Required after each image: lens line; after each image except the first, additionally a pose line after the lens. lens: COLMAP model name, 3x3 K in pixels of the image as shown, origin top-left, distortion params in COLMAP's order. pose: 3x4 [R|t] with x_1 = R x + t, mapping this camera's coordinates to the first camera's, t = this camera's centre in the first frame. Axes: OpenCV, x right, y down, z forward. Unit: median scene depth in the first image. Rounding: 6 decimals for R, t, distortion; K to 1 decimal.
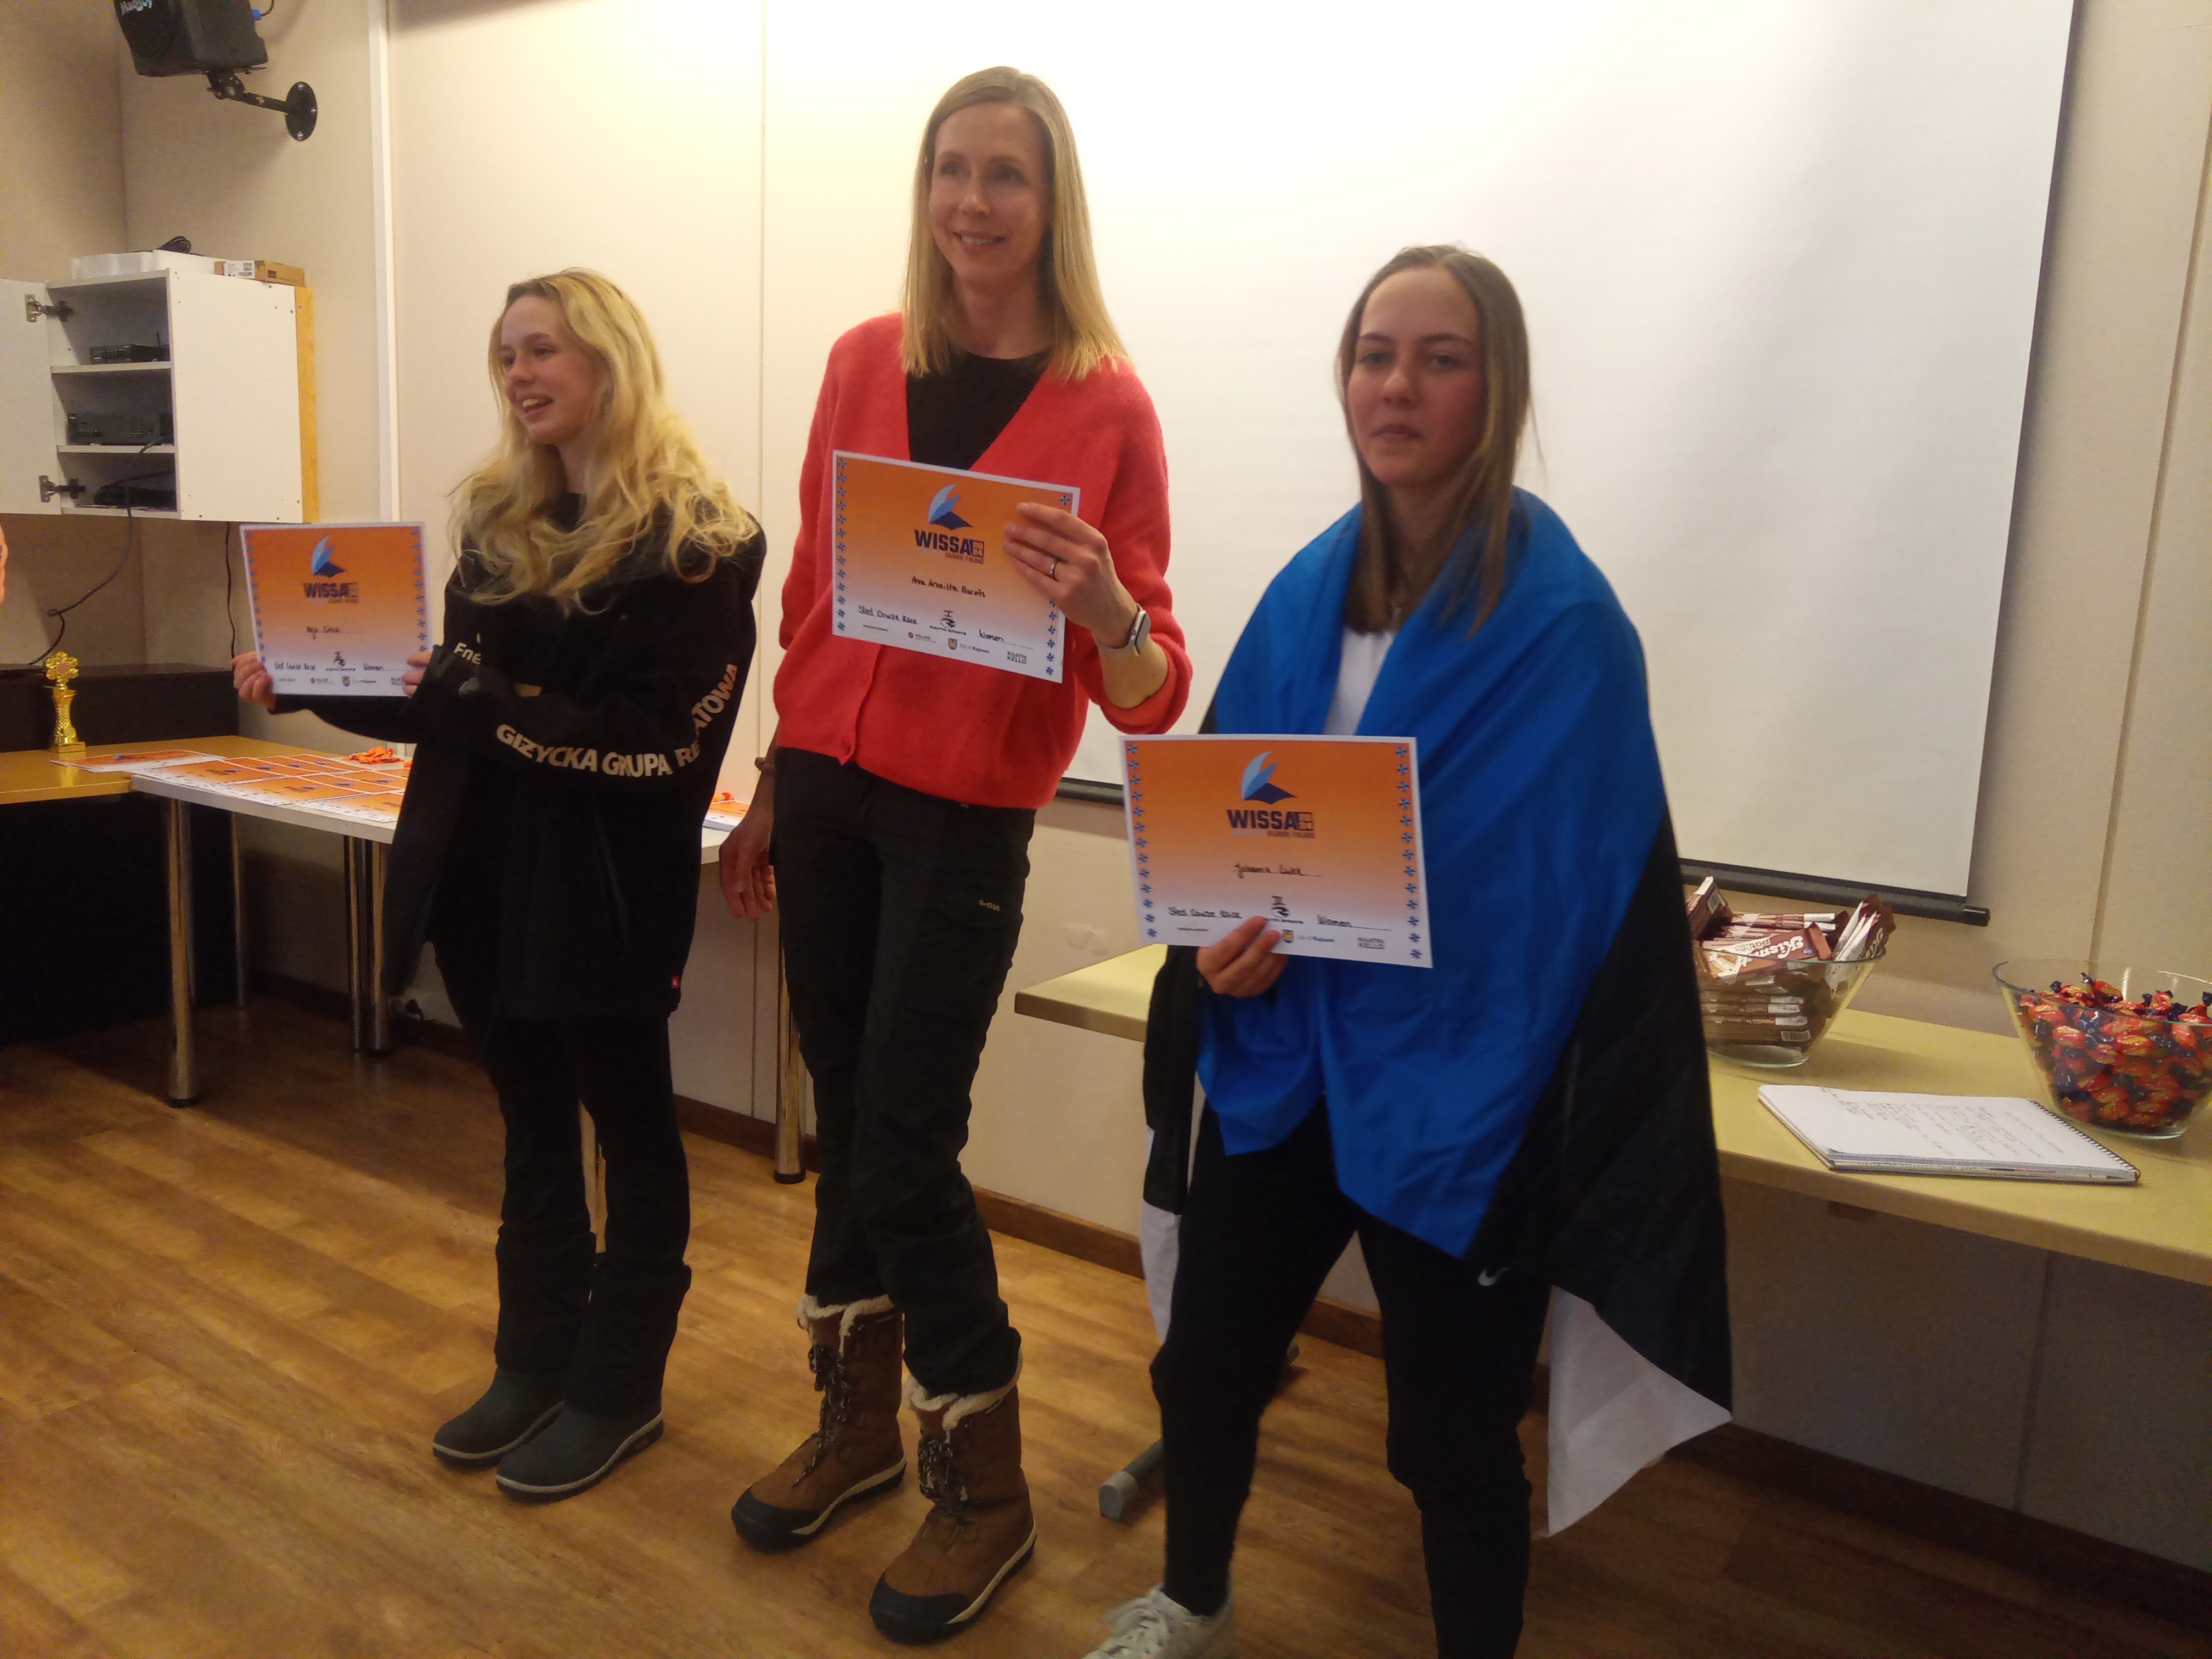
lens RADIAL K [[1752.0, 0, 1118.9], [0, 1752.0, 827.3], [0, 0, 1]] dist [0.009533, 0.018412]
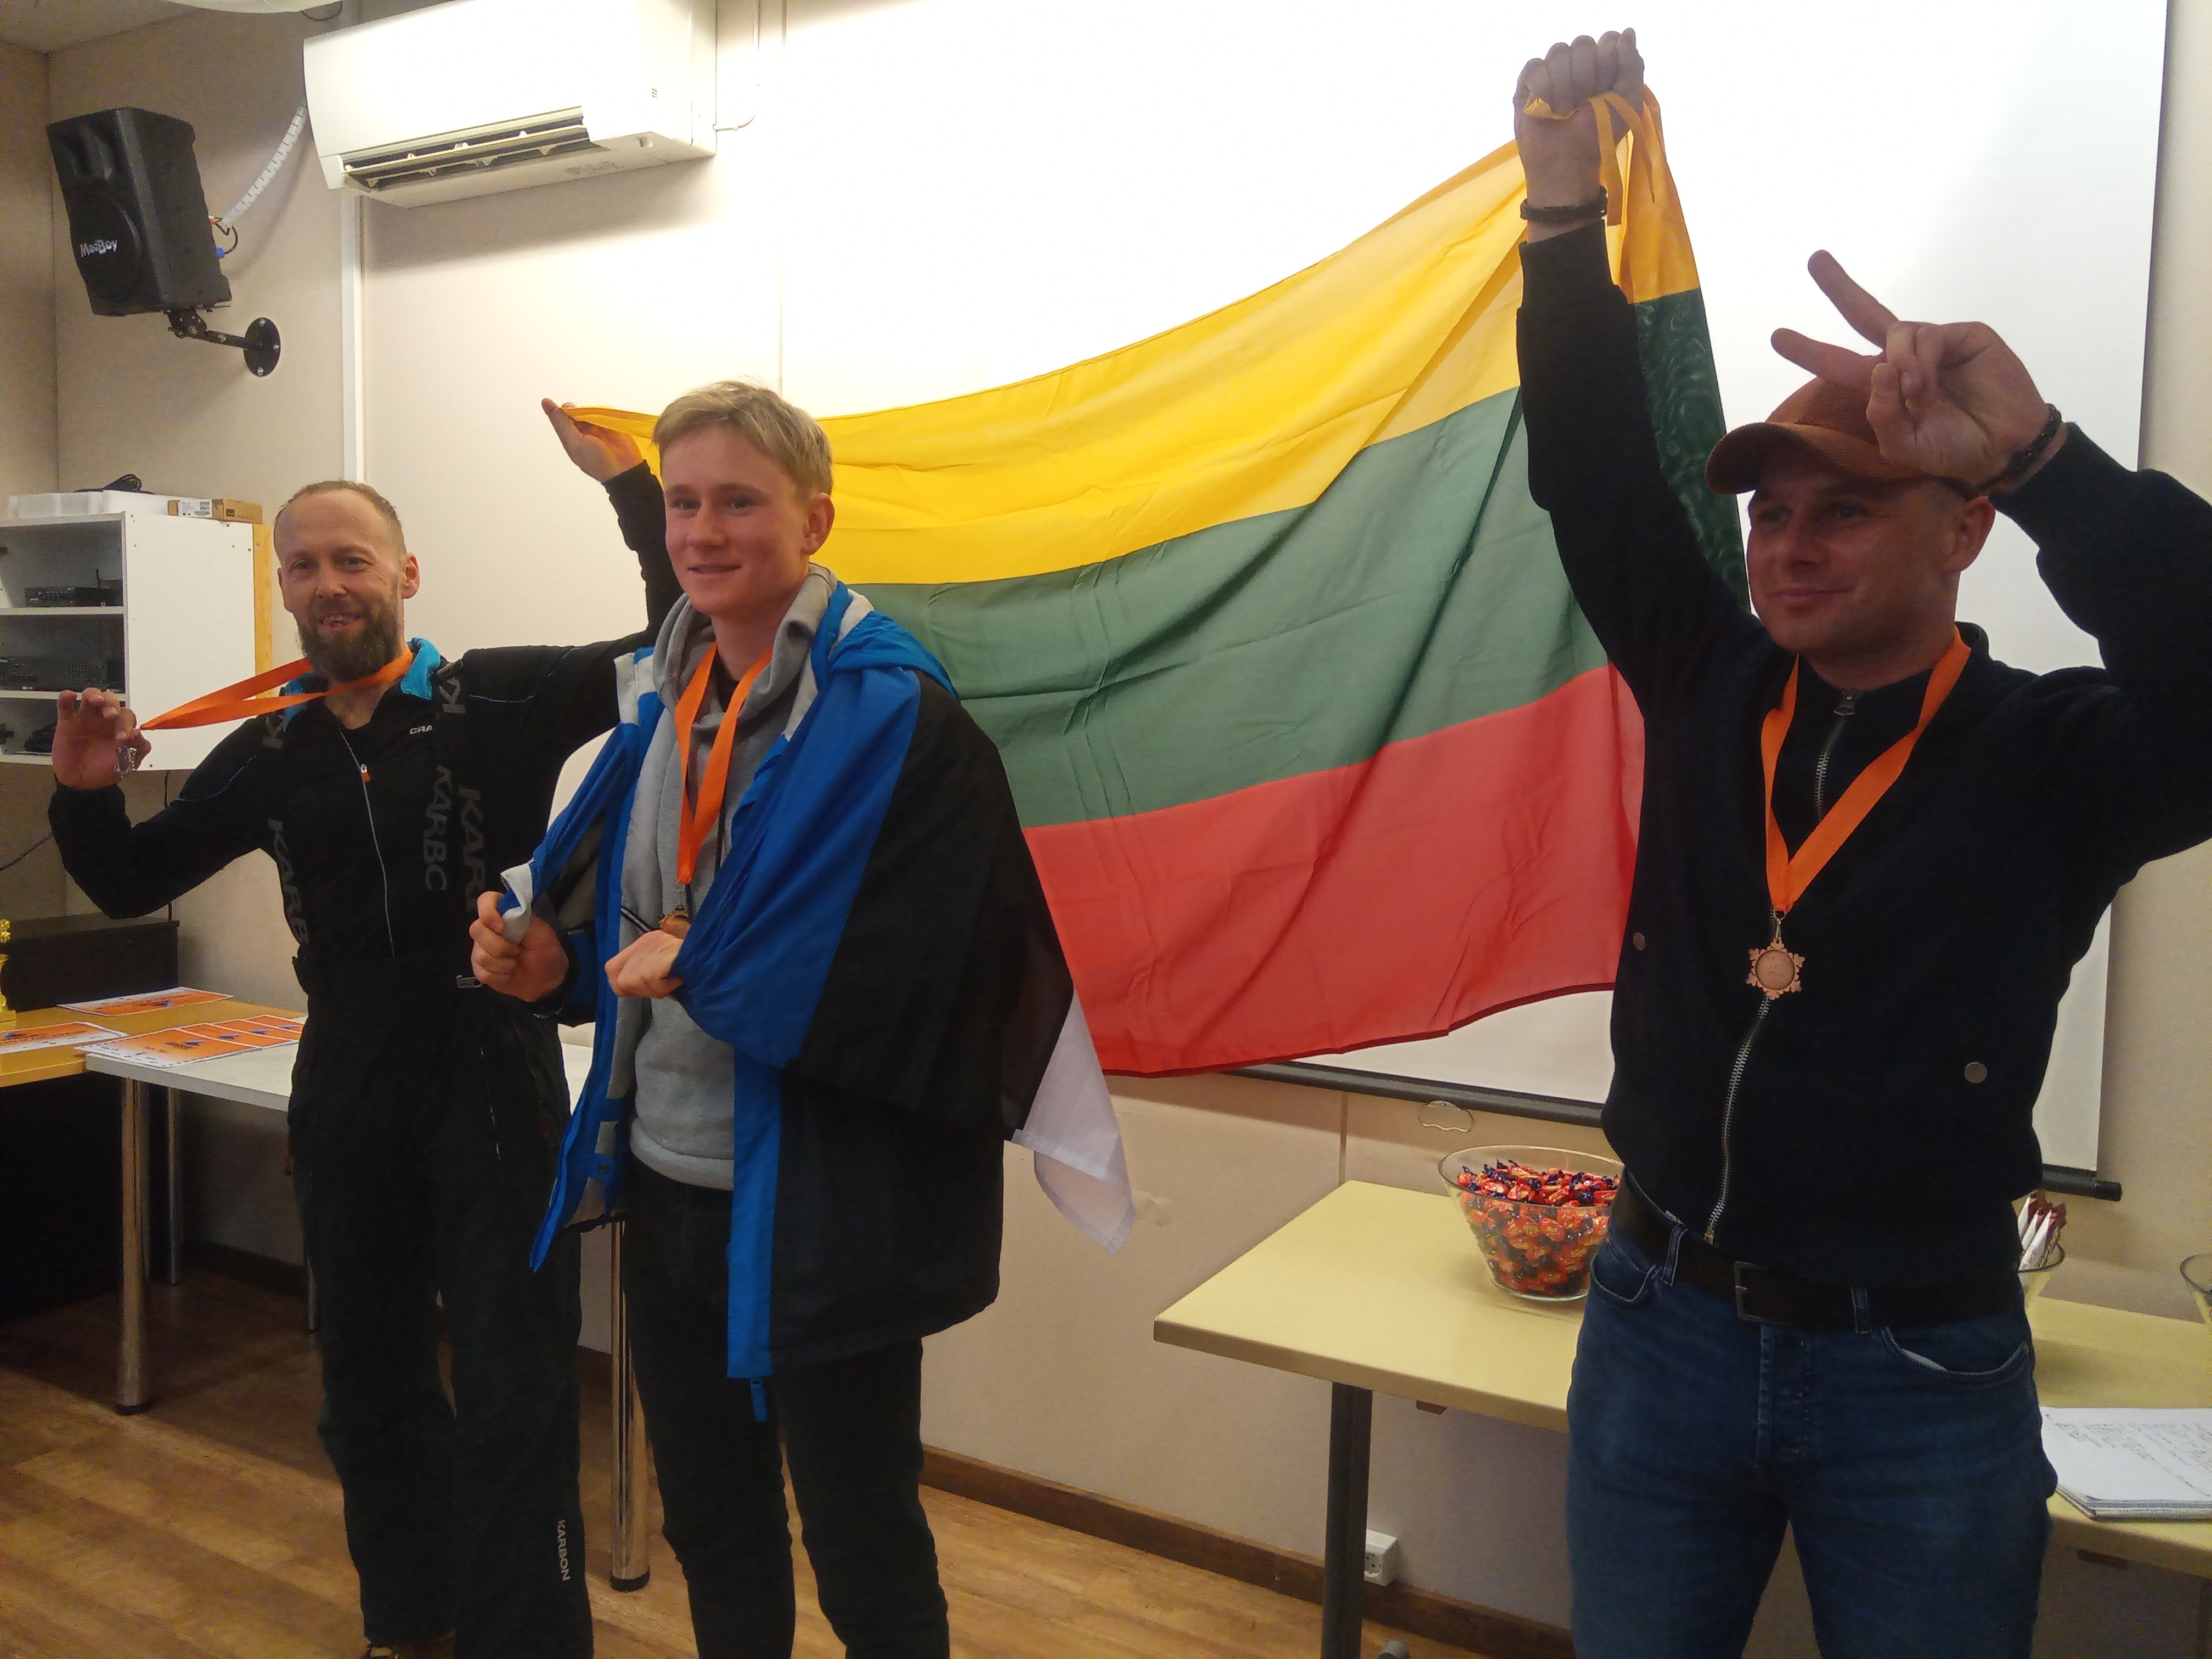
lens RADIAL K [[1752.0, 0, 1109.8], [0, 1752.0, 835.7], [0, 0, 1]] dist [0.009533, 0.018412]
pose [[0.996685, -0.023030, 0.078034, -0.084446], [0.029212, 0.996444, -0.079034, -0.050375], [-0.075937, 0.081051, 0.993813, 0.025417]]
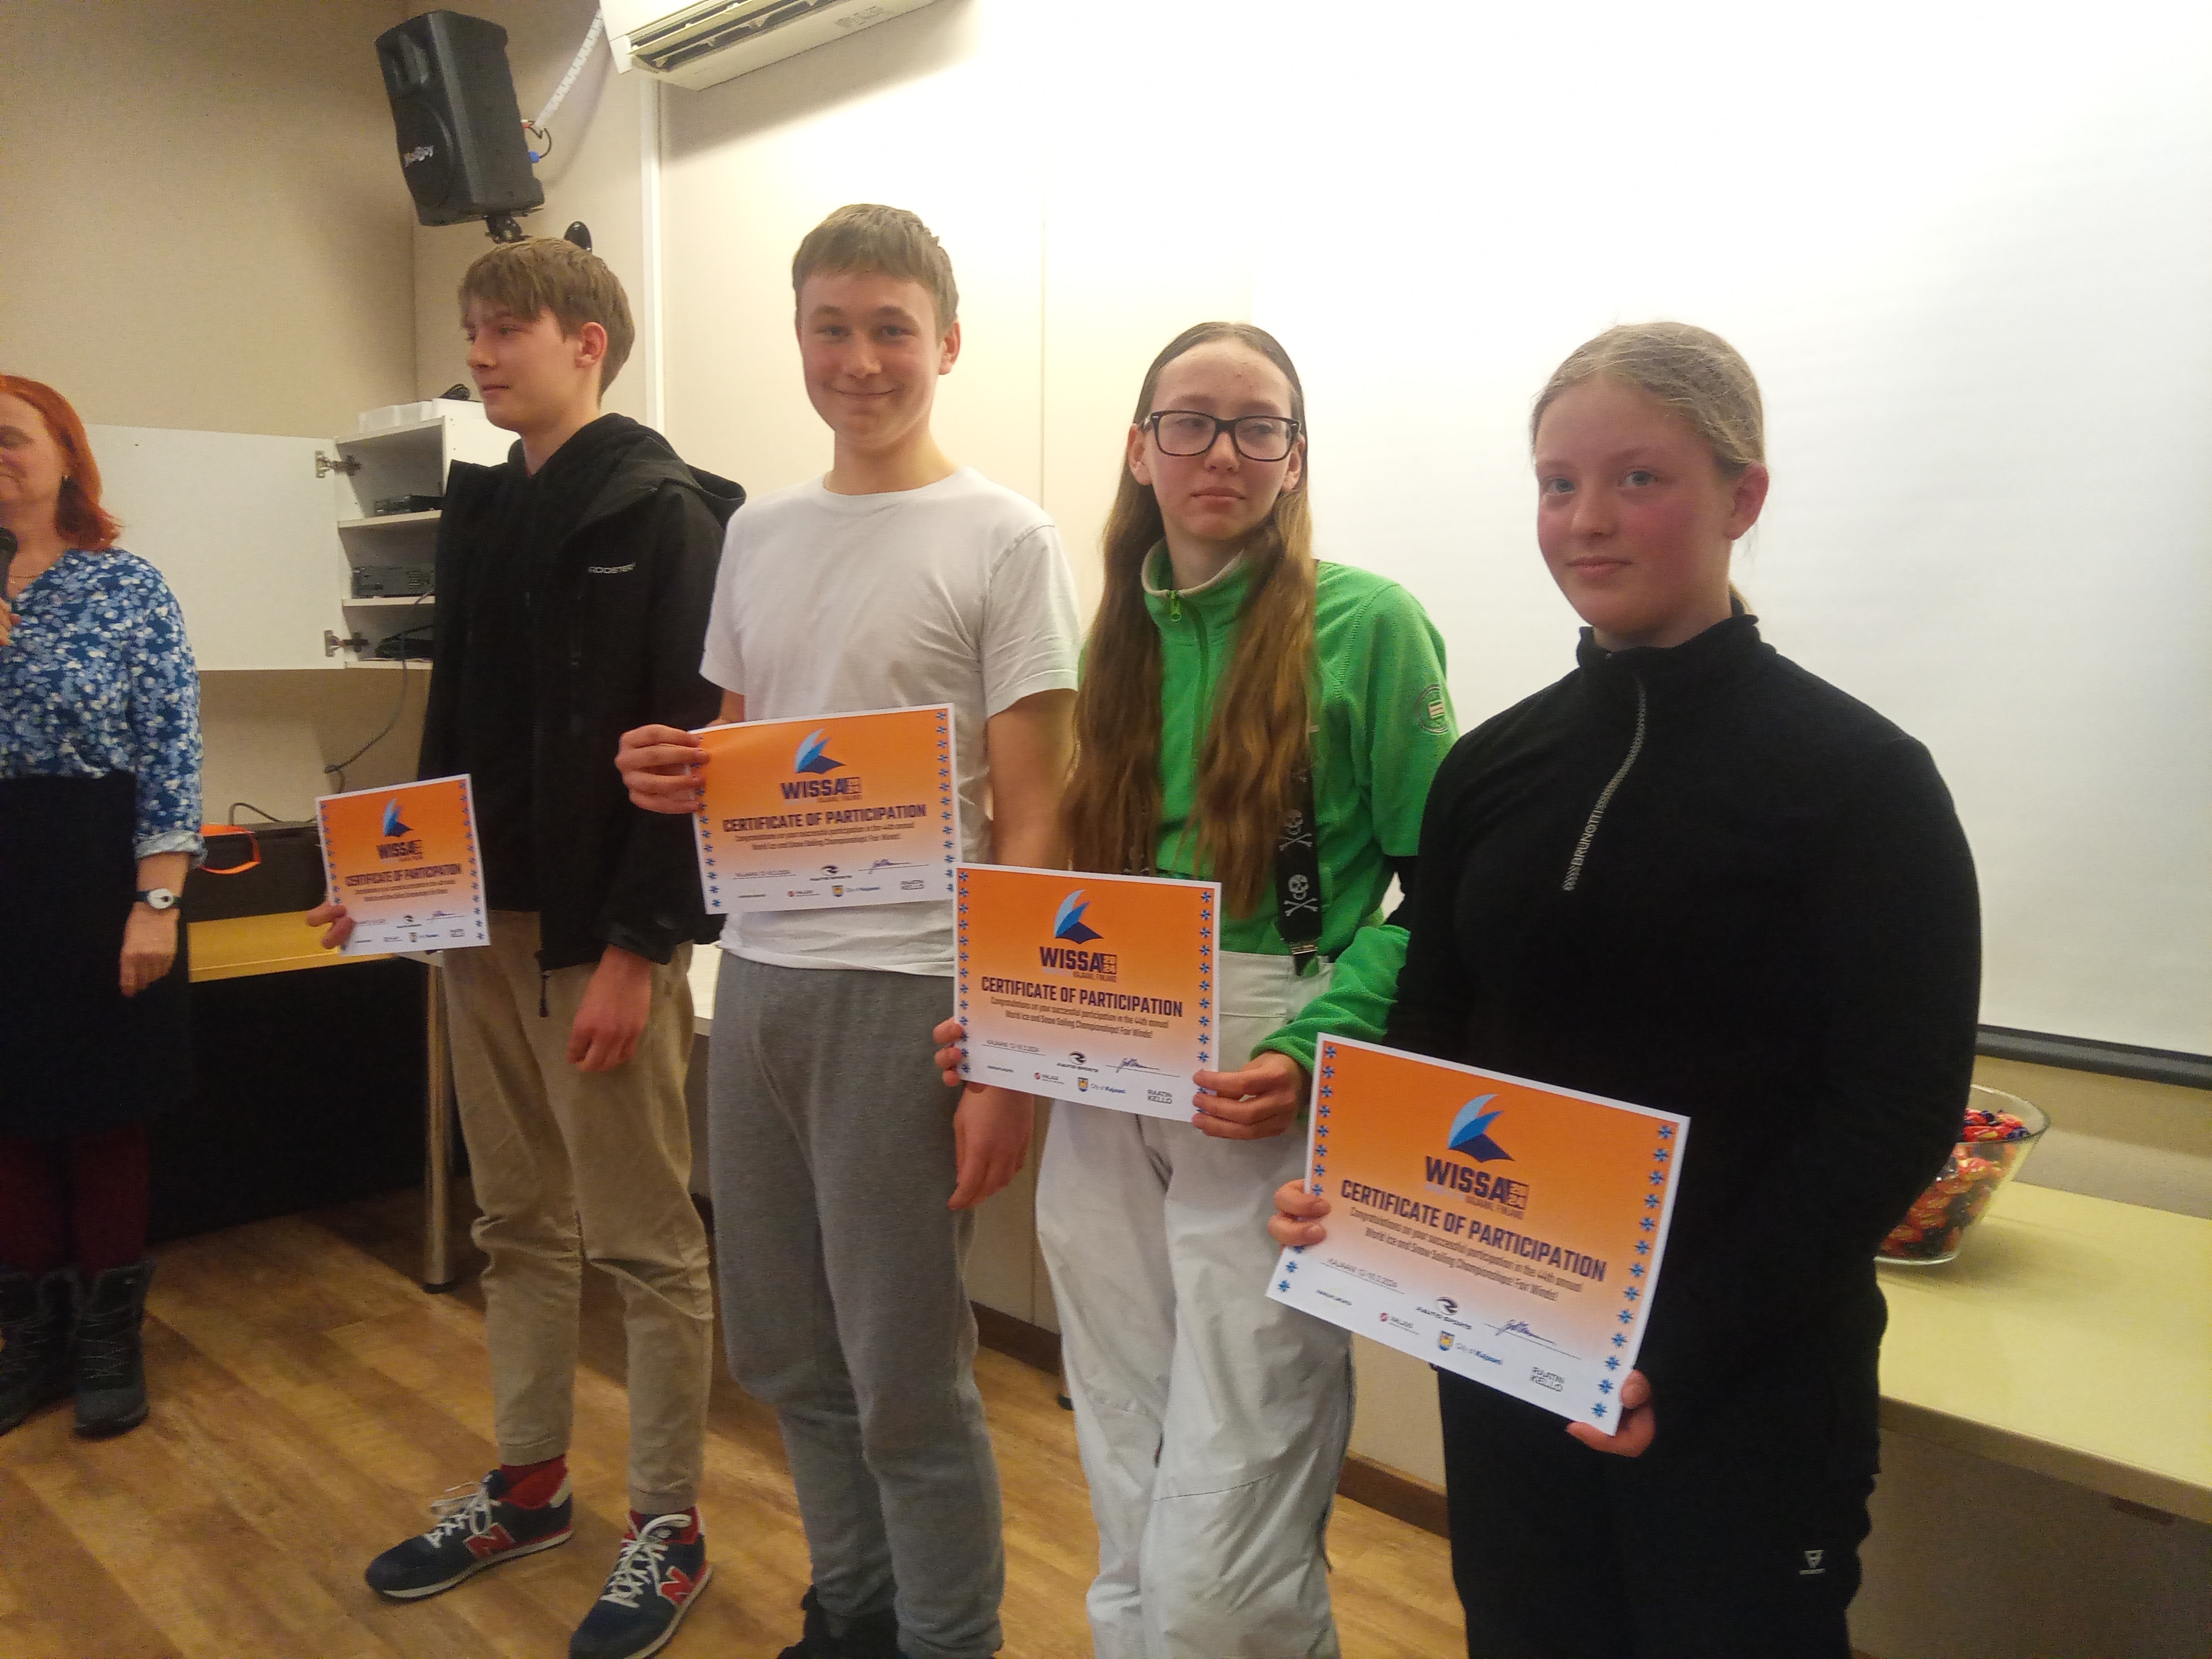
lens RADIAL K [[1752.0, 0, 1105.4], [0, 1752.0, 830.3], [0, 0, 1]] dist [0.009533, 0.018412]
pose [[0.987035, -0.016595, -0.159643, -0.026536], [0.006216, 0.997847, -0.065291, -0.022161], [0.160382, 0.063452, 0.985013, 0.115139]]
